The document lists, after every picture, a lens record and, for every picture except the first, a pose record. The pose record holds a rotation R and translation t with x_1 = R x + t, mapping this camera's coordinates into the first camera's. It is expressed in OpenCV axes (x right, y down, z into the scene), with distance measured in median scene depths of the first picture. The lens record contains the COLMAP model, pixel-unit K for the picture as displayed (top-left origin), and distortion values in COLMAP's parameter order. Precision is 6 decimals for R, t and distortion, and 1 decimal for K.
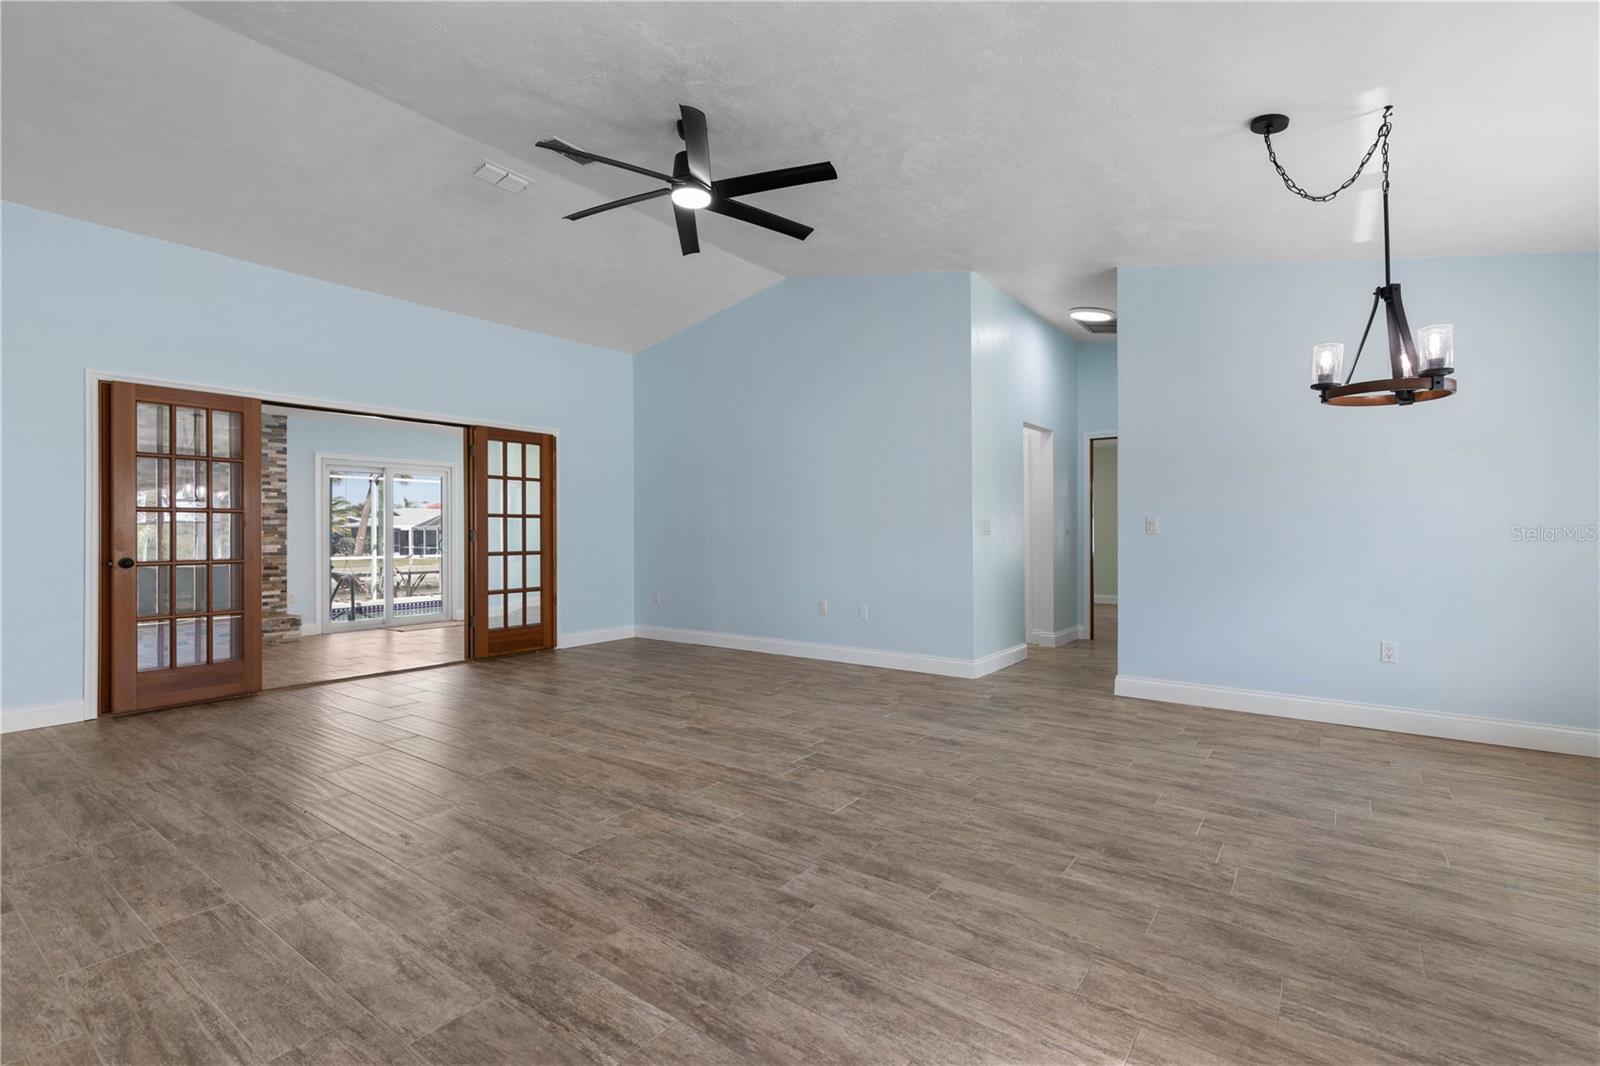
lens RADIAL K [[730.5, 0, 822.2], [0, 730.5, 526.1], [0, 0, 1]] dist [0.008870, -0.003675]
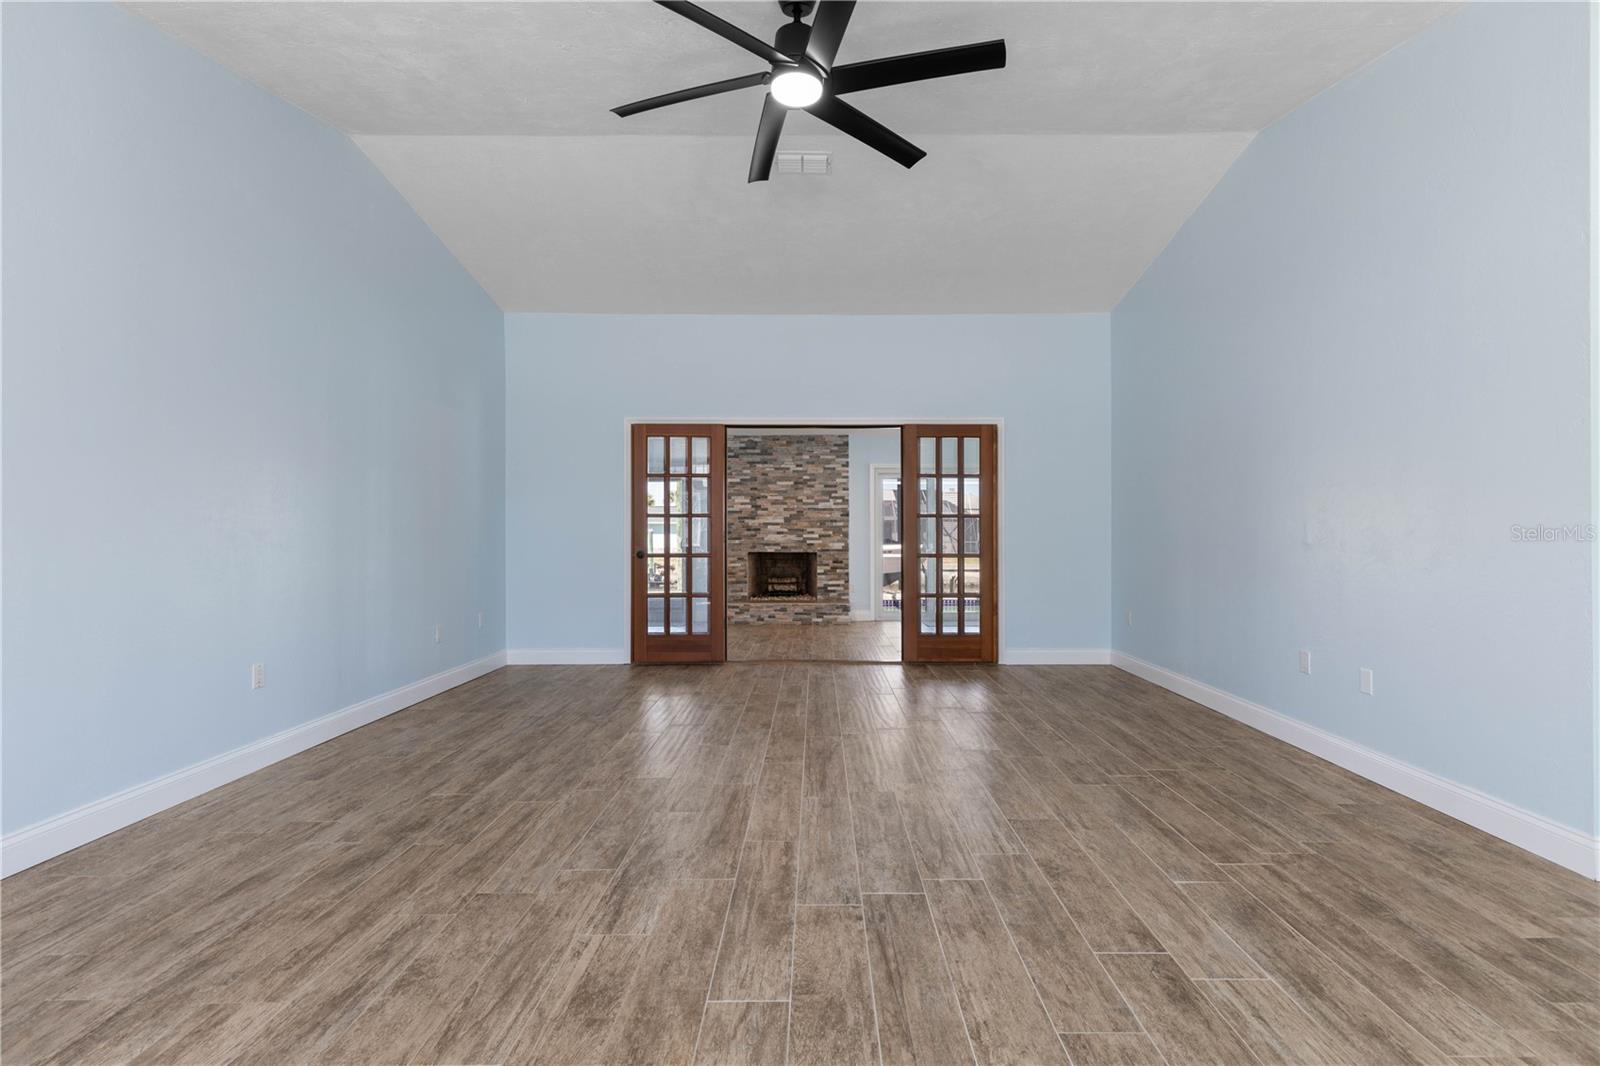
lens RADIAL K [[730.5, 0, 811.5], [0, 730.5, 529.3], [0, 0, 1]] dist [0.008870, -0.003675]
pose [[0.582505, -0.000939, -0.812826, 0.474100], [0.003989, 0.999991, 0.001704, 0.002447], [0.812817, -0.004234, 0.582504, 0.615027]]
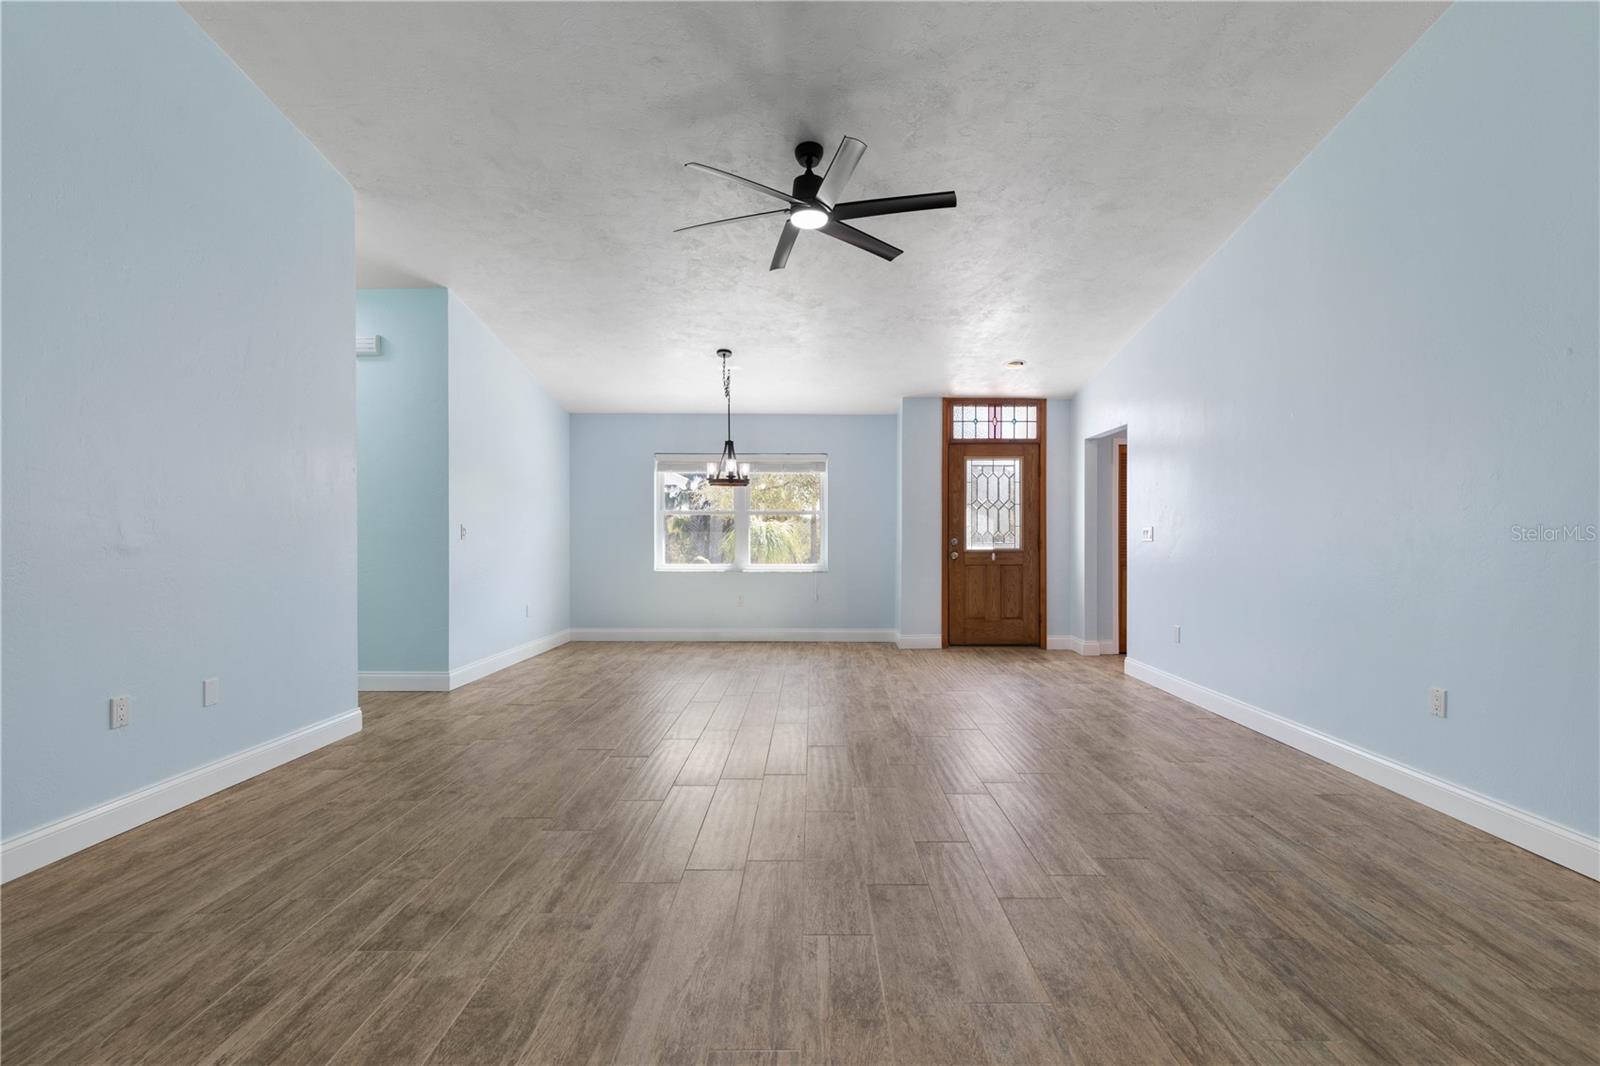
lens RADIAL K [[730.5, 0, 803.5], [0, 730.5, 518.0], [0, 0, 1]] dist [0.008870, -0.003675]
pose [[-0.581264, 0.022374, 0.813407, -1.104749], [-0.004770, 0.999511, -0.030902, 0.015192], [-0.813701, -0.021843, -0.580873, 1.735942]]
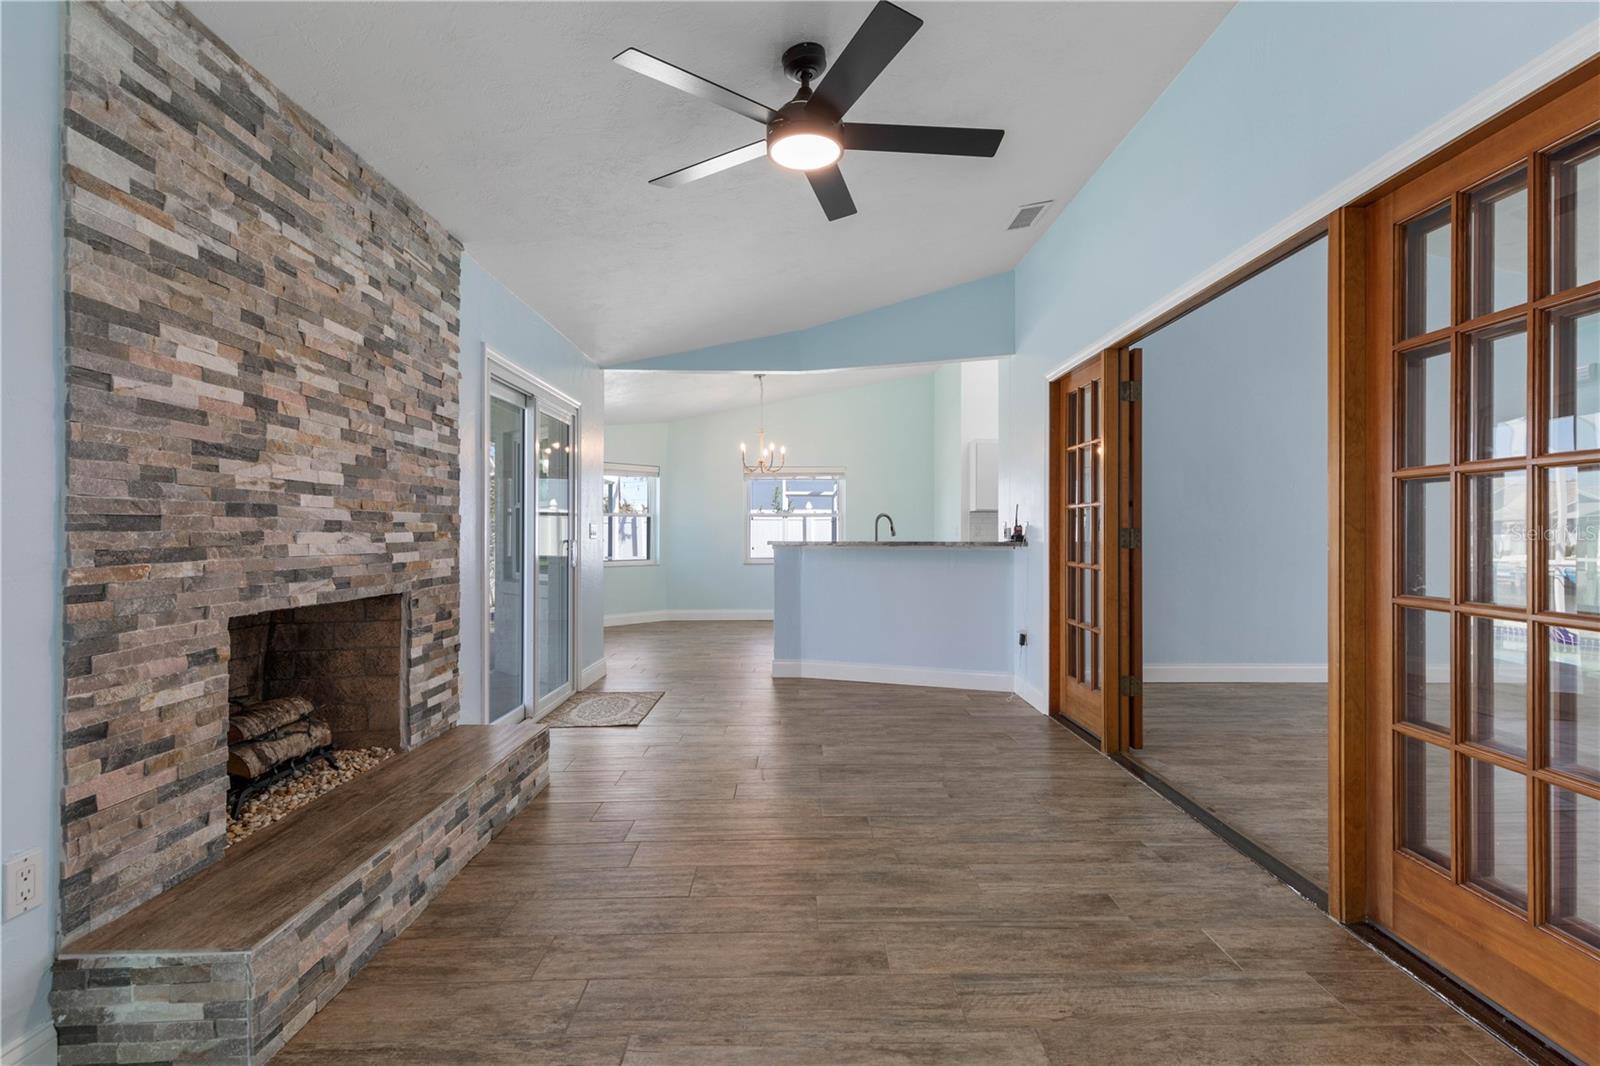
lens RADIAL K [[730.5, 0, 824.6], [0, 730.5, 535.4], [0, 0, 1]] dist [0.008870, -0.003675]
pose [[0.788616, 0.008161, 0.614832, -1.946805], [-0.014525, 0.999880, 0.005359, 0.019033], [-0.614715, -0.013157, 0.788640, 1.308249]]
